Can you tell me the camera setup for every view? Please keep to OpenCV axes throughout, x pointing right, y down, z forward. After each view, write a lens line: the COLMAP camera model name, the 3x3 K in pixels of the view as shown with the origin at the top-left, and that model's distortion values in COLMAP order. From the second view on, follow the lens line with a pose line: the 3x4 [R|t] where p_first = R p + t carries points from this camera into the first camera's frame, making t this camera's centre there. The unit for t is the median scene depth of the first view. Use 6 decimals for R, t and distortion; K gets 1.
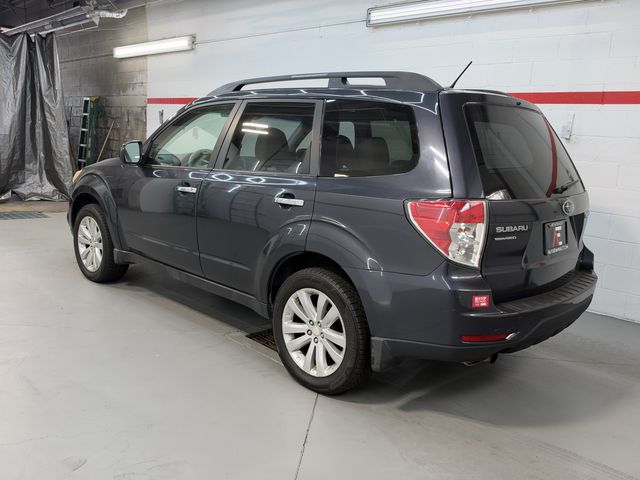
lens RADIAL K [[523.6, 0, 345.4], [0, 523.6, 241.0], [0, 0, 1]] dist [-0.011978, -0.011374]
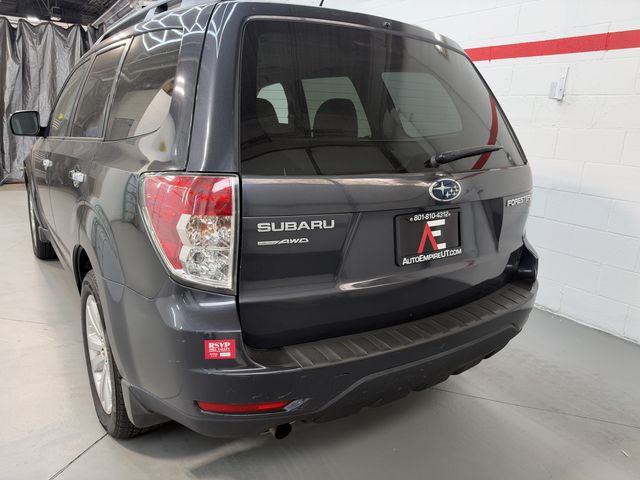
lens RADIAL K [[461.9, 0, 320.0], [0, 461.9, 240.0], [0, 0, 1]] dist [0.052153, -0.068799]
pose [[0.980615, 0.031955, -0.193322, 0.368928], [-0.022041, 0.998340, 0.053217, -0.029416], [0.194702, -0.047925, 0.979691, 0.411789]]
